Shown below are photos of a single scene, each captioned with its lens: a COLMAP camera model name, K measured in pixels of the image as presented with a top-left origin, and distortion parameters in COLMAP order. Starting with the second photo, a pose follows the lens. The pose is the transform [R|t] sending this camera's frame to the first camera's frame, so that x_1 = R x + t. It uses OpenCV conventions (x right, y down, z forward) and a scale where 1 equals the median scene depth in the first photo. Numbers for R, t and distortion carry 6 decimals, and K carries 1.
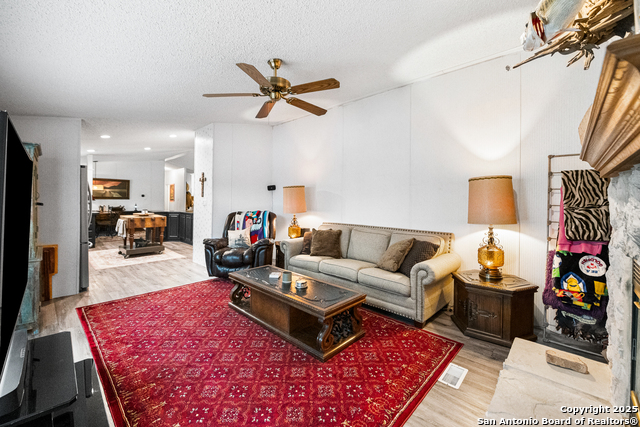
lens RADIAL K [[257.5, 0, 304.1], [0, 257.5, 198.8], [0, 0, 1]] dist [-0.000409, -0.000038]
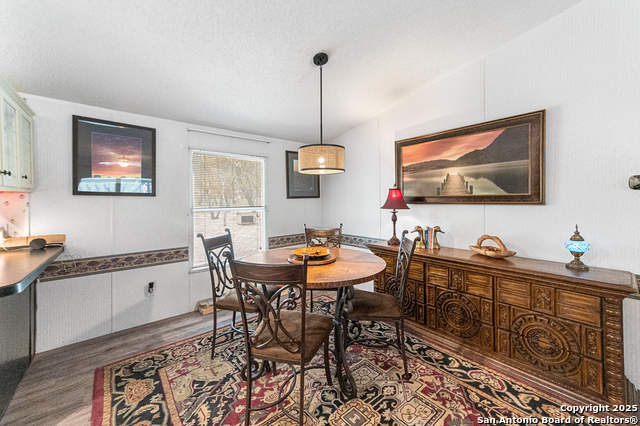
lens RADIAL K [[252.2, 0, 319.1], [0, 252.2, 202.0], [0, 0, 1]] dist [0.018791, 0.000100]
pose [[-0.091854, -0.008048, -0.995740, -0.536326], [0.011383, 0.999894, -0.009132, 0.000030], [0.995707, -0.012173, -0.091752, 0.984825]]
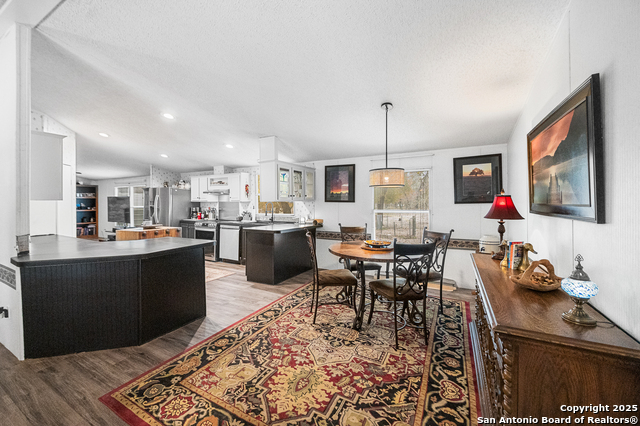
lens RADIAL K [[256.6, 0, 316.3], [0, 256.6, 202.7], [0, 0, 1]] dist [-0.000628, -0.000105]
pose [[-0.958286, -0.010197, -0.285630, -0.591093], [-0.008846, 0.999943, -0.006020, -0.007266], [0.285675, -0.003242, -0.958321, 1.270155]]
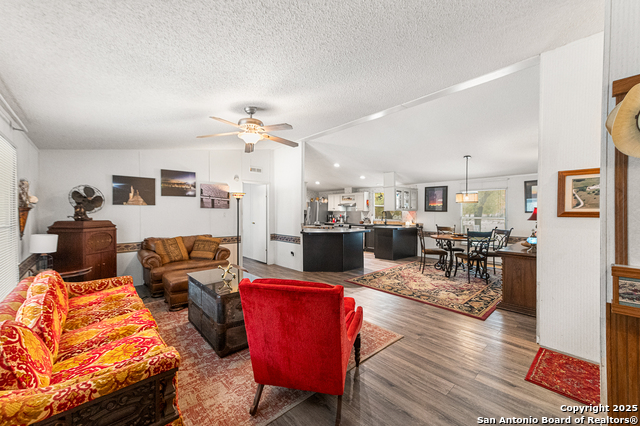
lens RADIAL K [[250.4, 0, 317.8], [0, 250.4, 213.3], [0, 0, 1]] dist [0.016789, -0.000054]
pose [[-0.998959, -0.017194, 0.042245, -0.449913], [-0.017285, 0.999849, -0.001795, 0.001296], [-0.042208, -0.002523, -0.999106, 1.583955]]
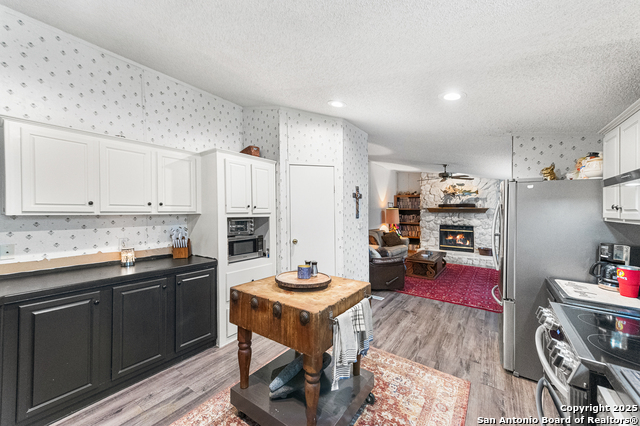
lens RADIAL K [[254.0, 0, 313.3], [0, 254.0, 207.2], [0, 0, 1]] dist [0.009947, -0.000100]
pose [[-0.155971, 0.003853, 0.987754, -0.626363], [-0.015284, 0.999863, -0.006314, -0.018507], [-0.987643, -0.016081, -0.155891, 0.693121]]
